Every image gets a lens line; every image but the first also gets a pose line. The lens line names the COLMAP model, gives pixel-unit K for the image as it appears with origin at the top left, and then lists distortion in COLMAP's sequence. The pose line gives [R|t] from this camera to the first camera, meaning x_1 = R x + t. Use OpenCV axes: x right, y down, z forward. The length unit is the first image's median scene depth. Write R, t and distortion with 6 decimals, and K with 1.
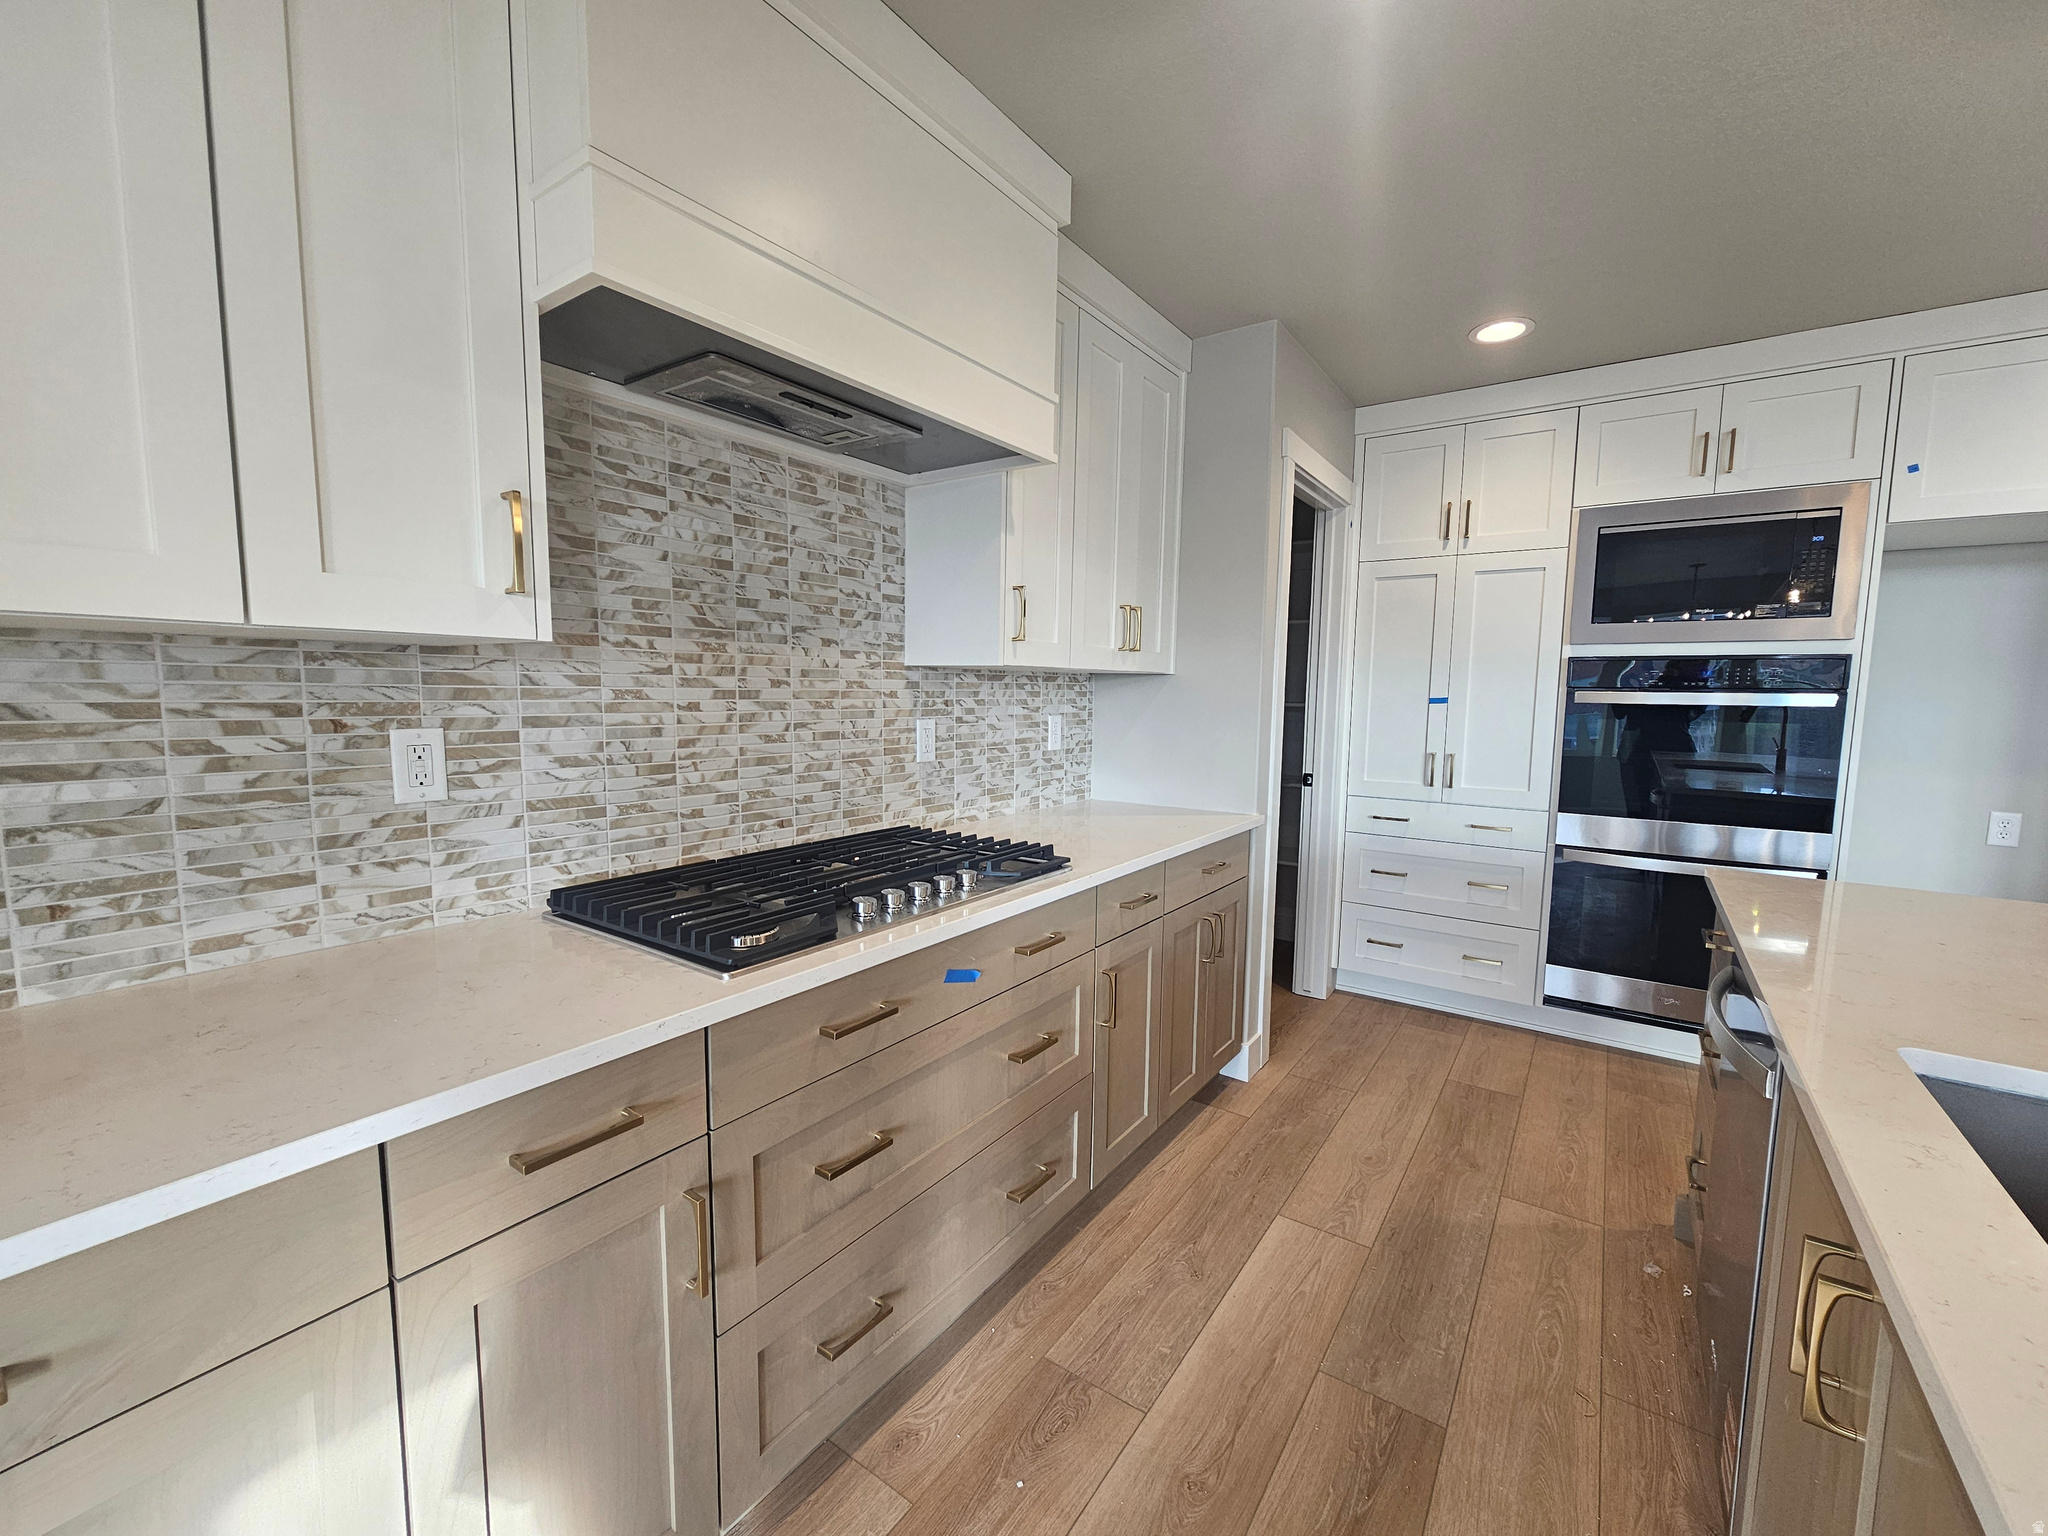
lens RADIAL K [[837.1, 0, 1031.7], [0, 837.1, 773.0], [0, 0, 1]] dist [0.001946, 0.000062]
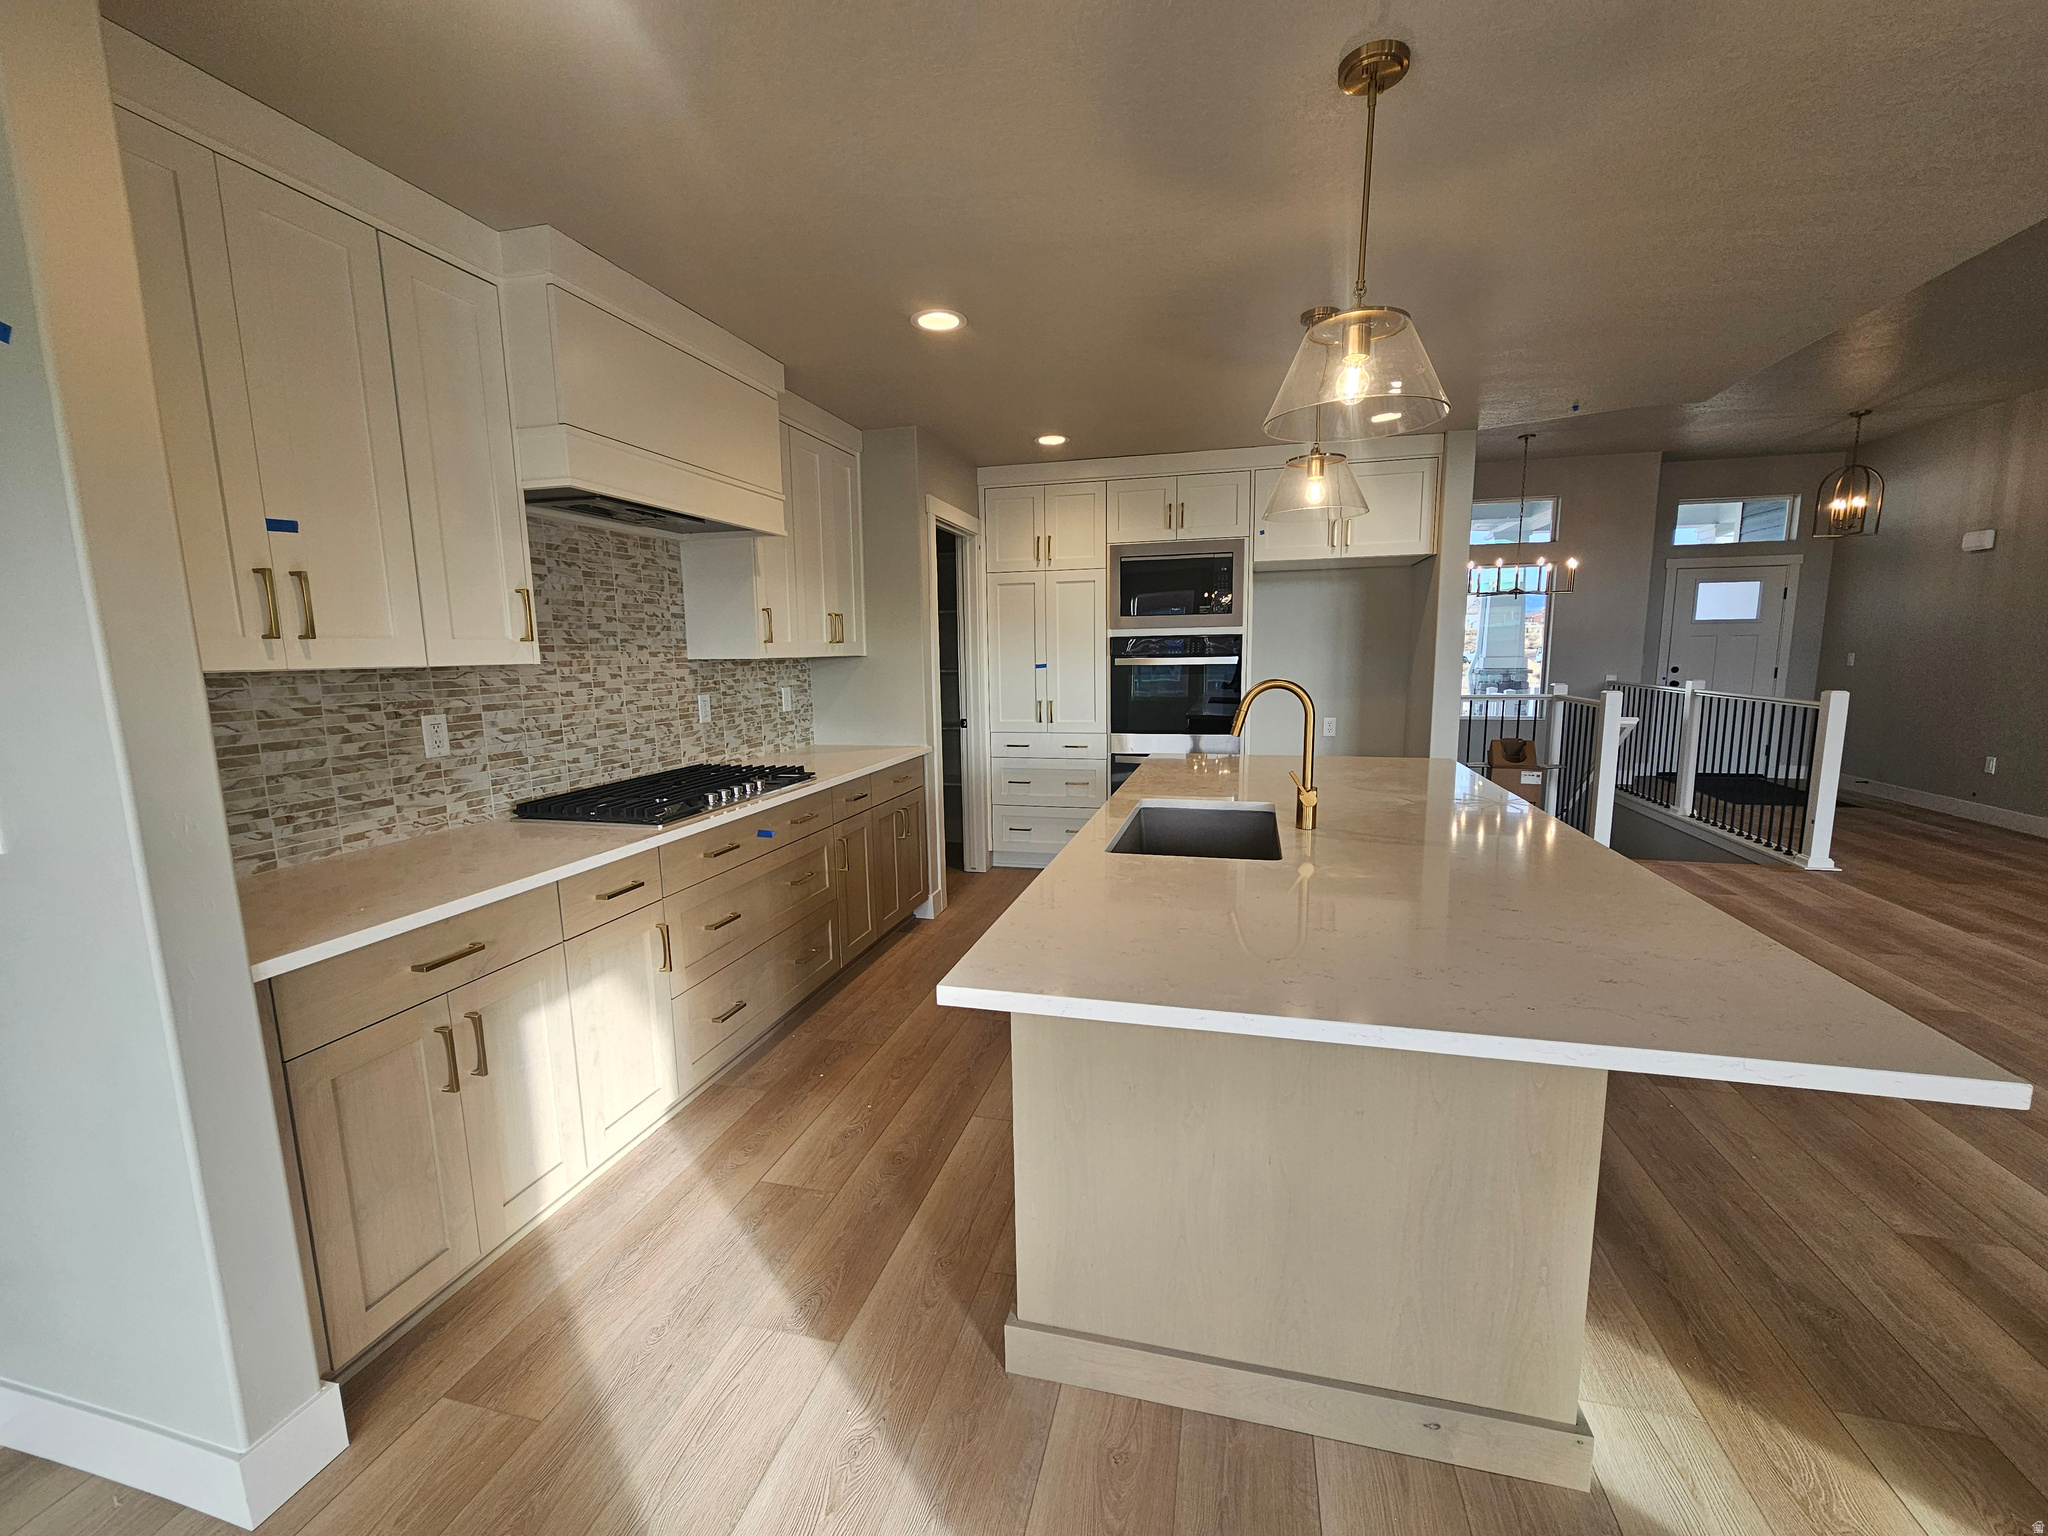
lens RADIAL K [[837.1, 0, 1031.7], [0, 837.1, 773.0], [0, 0, 1]] dist [0.001946, 0.000062]
pose [[0.934199, -0.078909, 0.347915, -0.134136], [0.062241, 0.996325, 0.058847, 0.029821], [-0.351280, -0.033320, 0.935677, -0.748554]]
